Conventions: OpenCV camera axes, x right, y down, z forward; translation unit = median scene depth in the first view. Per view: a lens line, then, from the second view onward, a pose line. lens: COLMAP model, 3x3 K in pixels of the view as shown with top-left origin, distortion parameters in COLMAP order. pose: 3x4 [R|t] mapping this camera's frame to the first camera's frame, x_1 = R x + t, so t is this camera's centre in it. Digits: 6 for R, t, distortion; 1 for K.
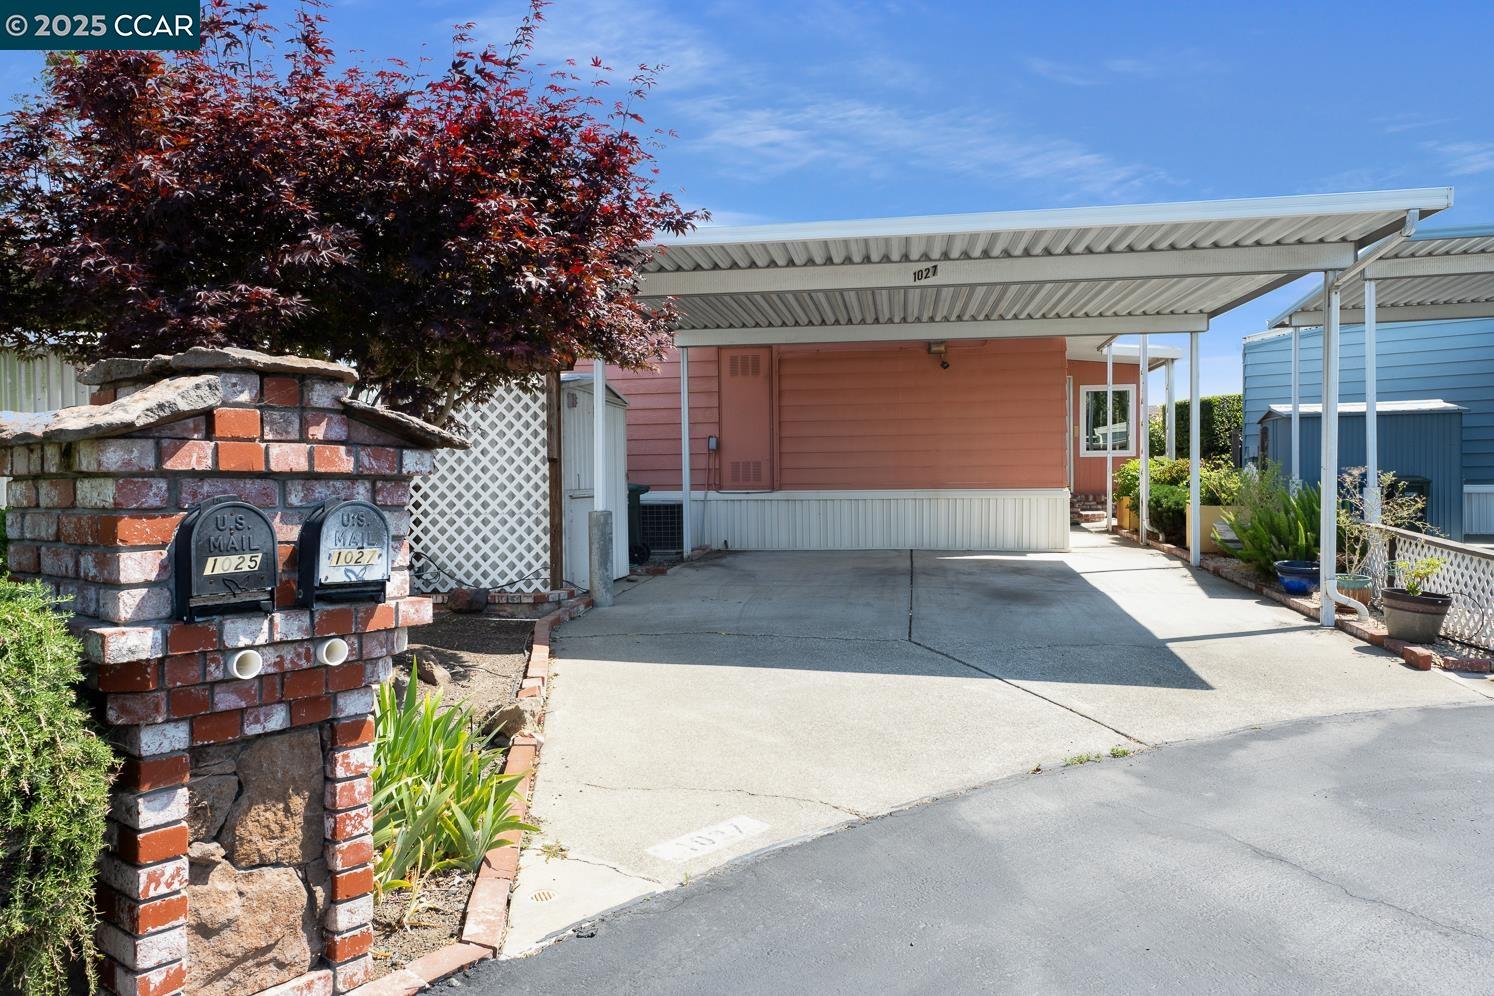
lens RADIAL K [[1023.3, 0, 747.0], [0, 1023.3, 498.0], [0, 0, 1]] dist [-0.000326, 0.000363]
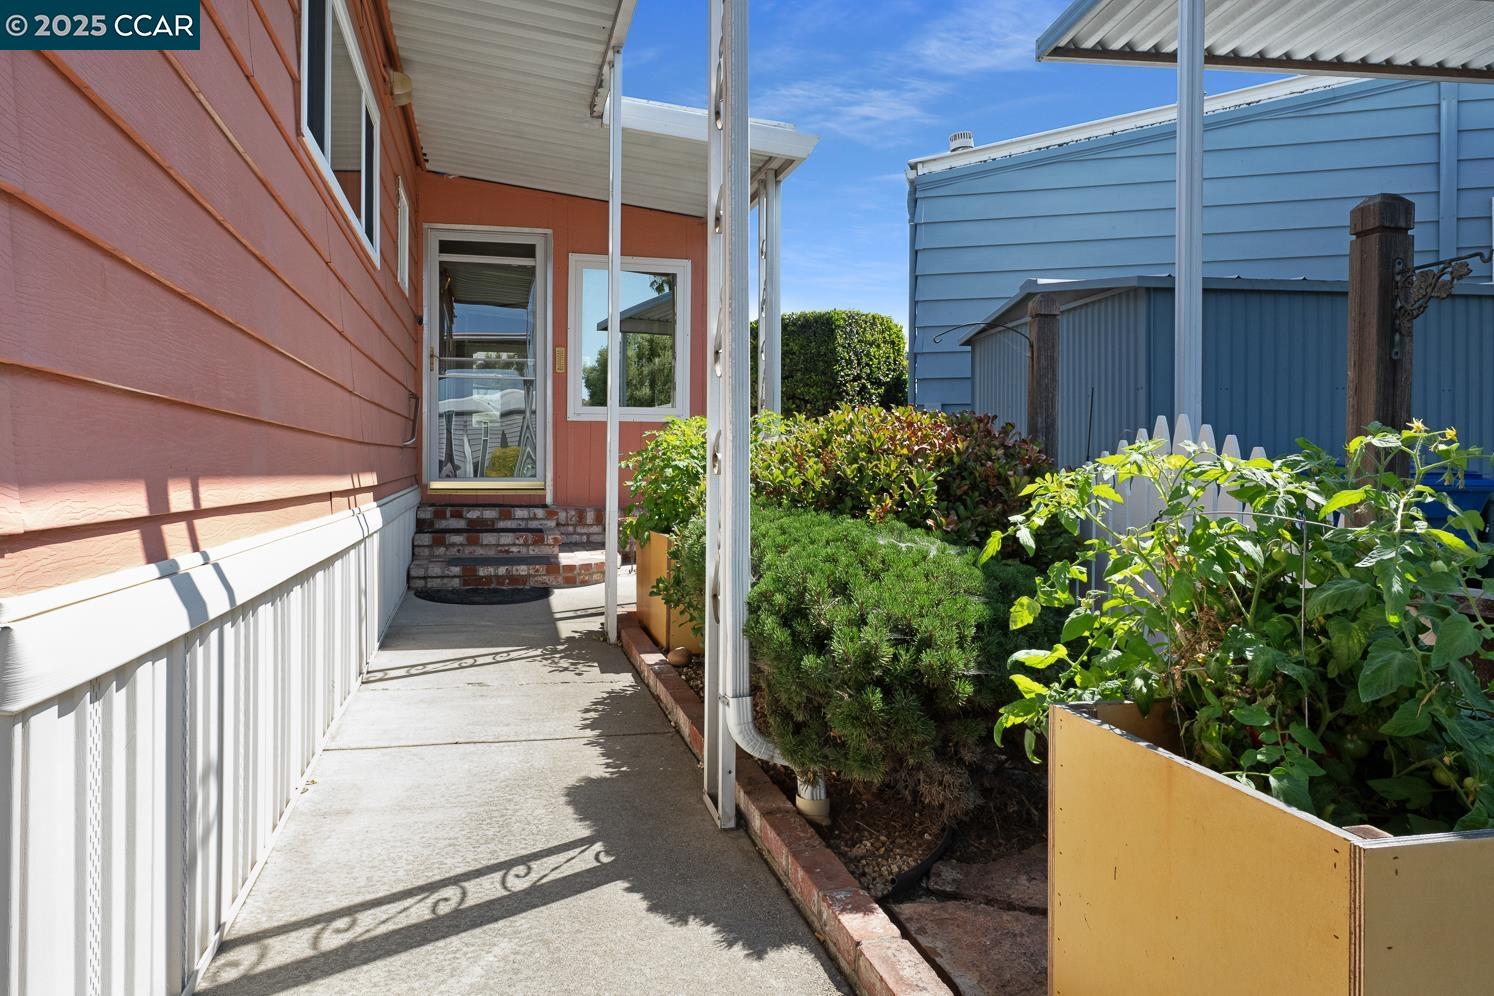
lens RADIAL K [[1023.3, 0, 747.0], [0, 1023.3, 498.0], [0, 0, 1]] dist [-0.000326, 0.000363]
pose [[0.914790, -0.005918, 0.403887, 0.275805], [0.000193, 0.999899, 0.014215, -0.017187], [-0.403930, -0.012926, 0.914698, 0.722616]]
